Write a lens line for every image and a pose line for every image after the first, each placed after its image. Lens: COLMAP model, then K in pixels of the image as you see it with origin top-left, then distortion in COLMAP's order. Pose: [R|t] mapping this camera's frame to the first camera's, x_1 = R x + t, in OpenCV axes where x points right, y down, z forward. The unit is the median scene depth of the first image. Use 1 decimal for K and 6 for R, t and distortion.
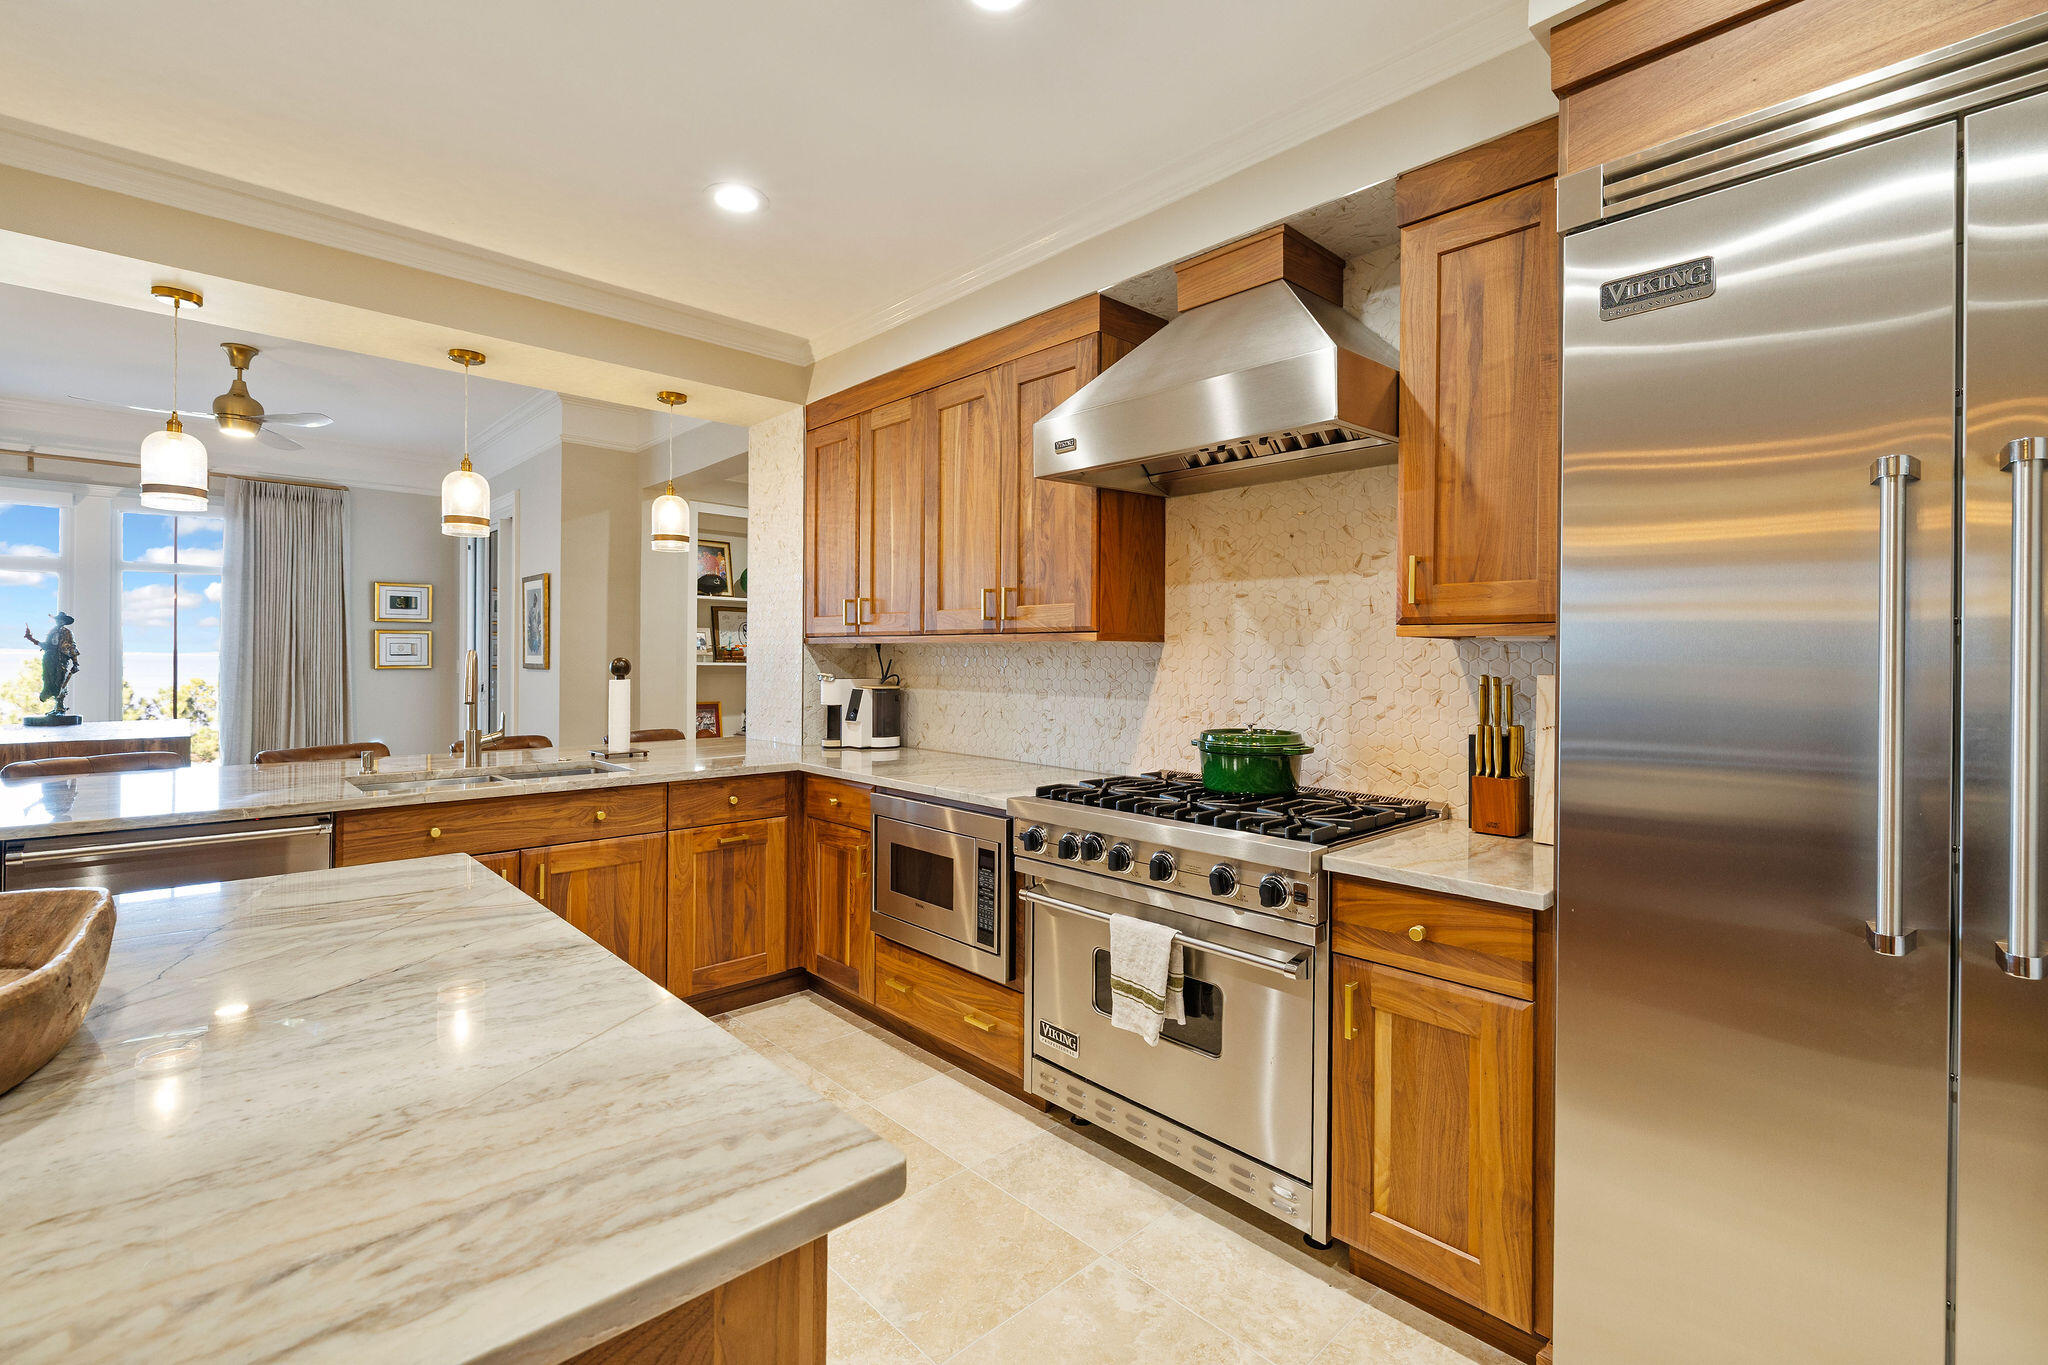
lens RADIAL K [[905.7, 0, 1024.9], [0, 905.7, 663.6], [0, 0, 1]] dist [0.000077, 0.000027]
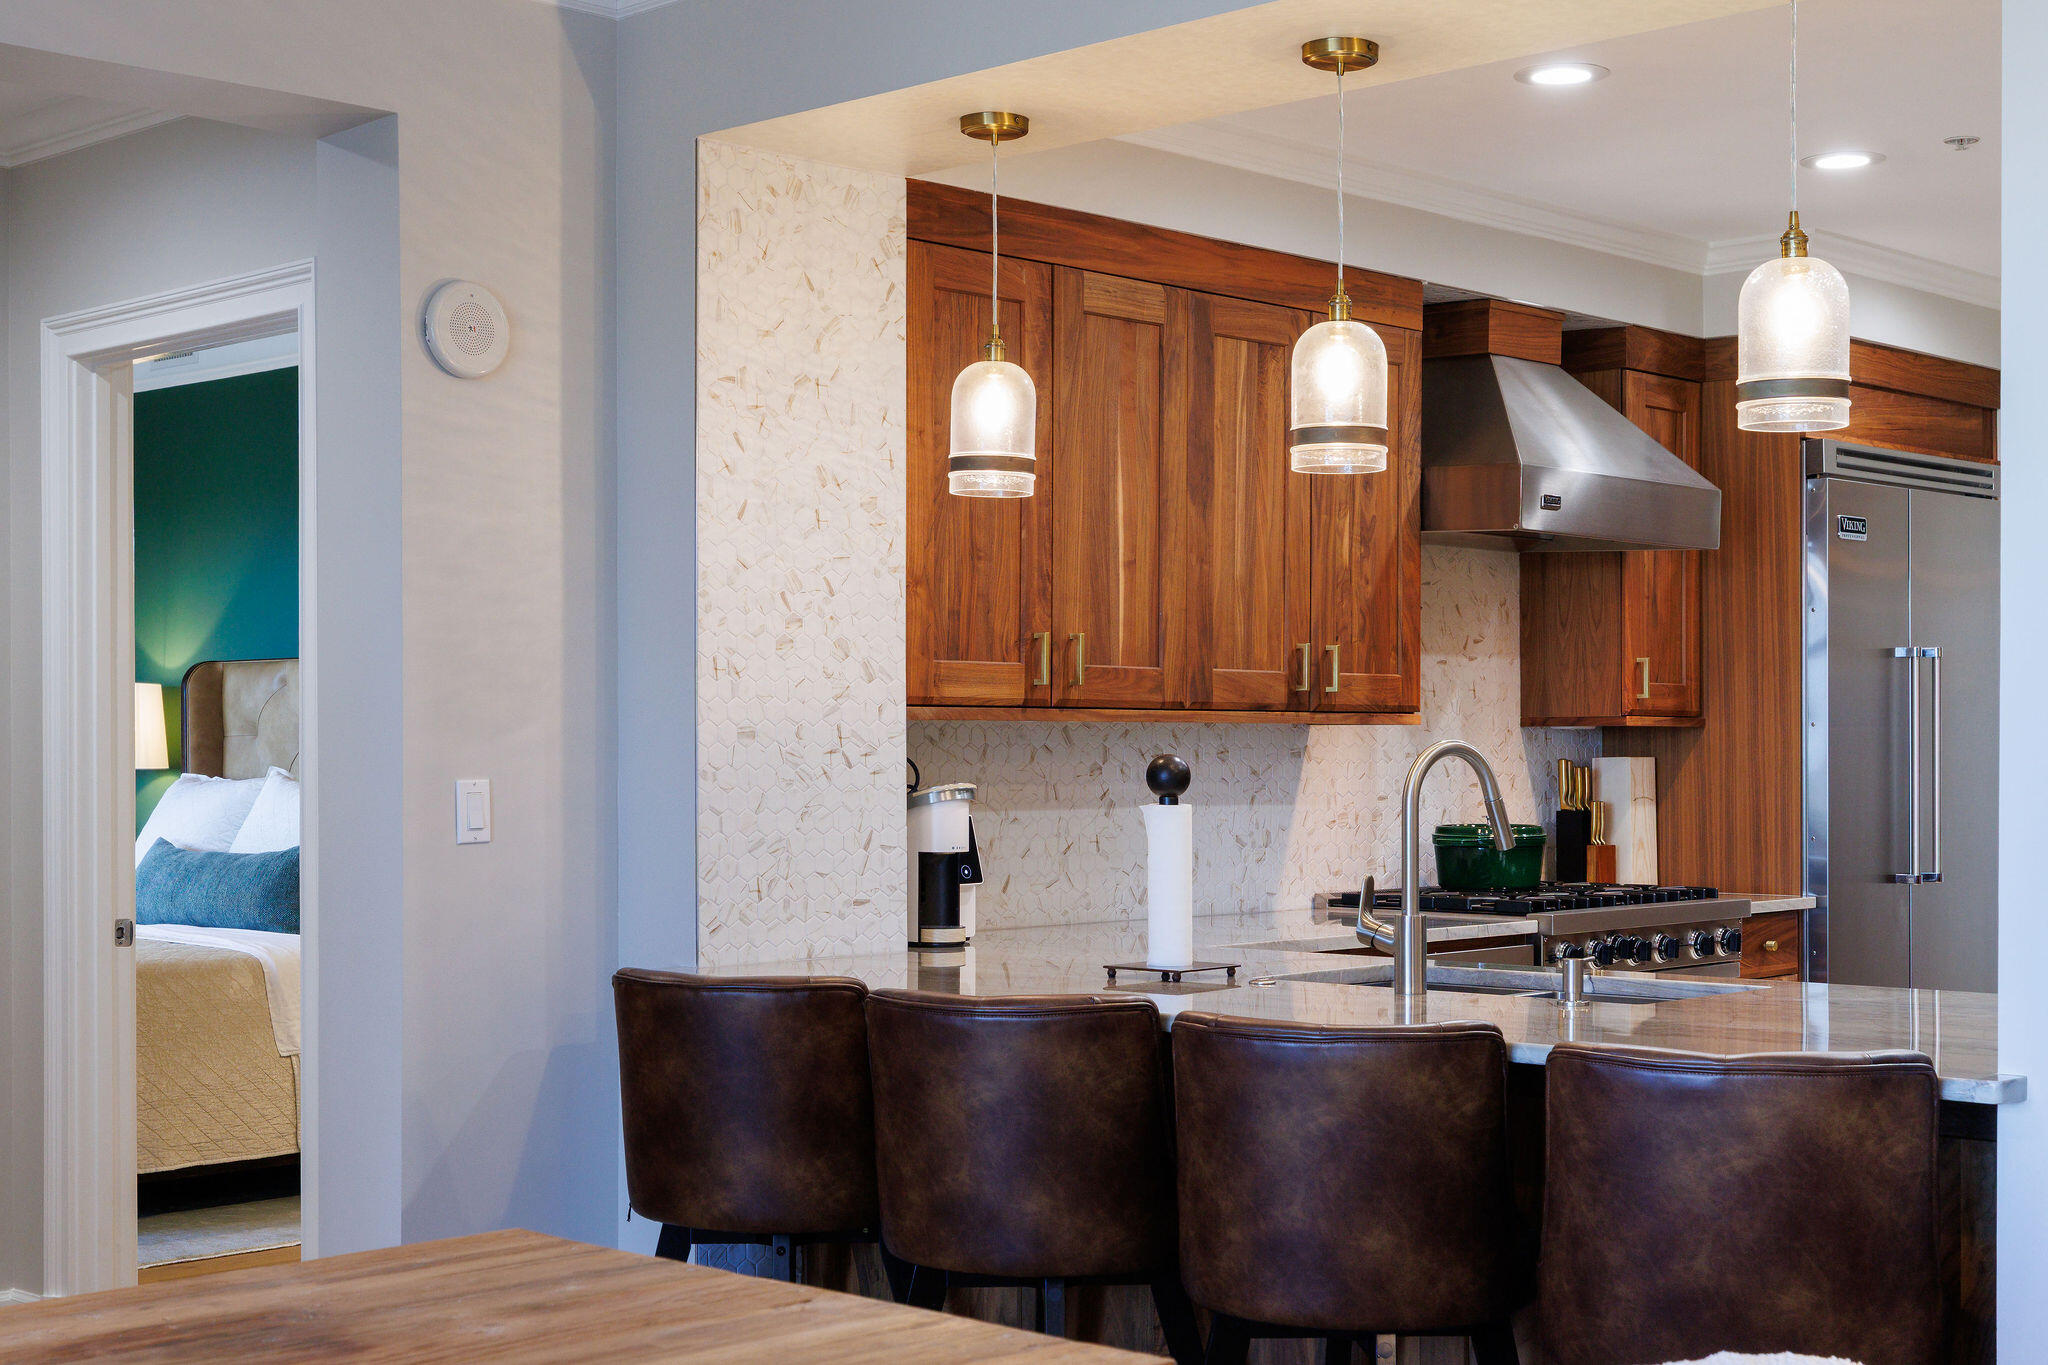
lens RADIAL K [[2863.1, 0, 1024.3], [0, 2863.1, 688.1], [0, 0, 1]] dist [-0.011717, 0.000000]
pose [[-0.066867, 0.012902, 0.997678, -2.055774], [0.006352, 0.999902, -0.012506, -0.024139], [-0.997742, 0.005501, -0.066942, 1.306689]]
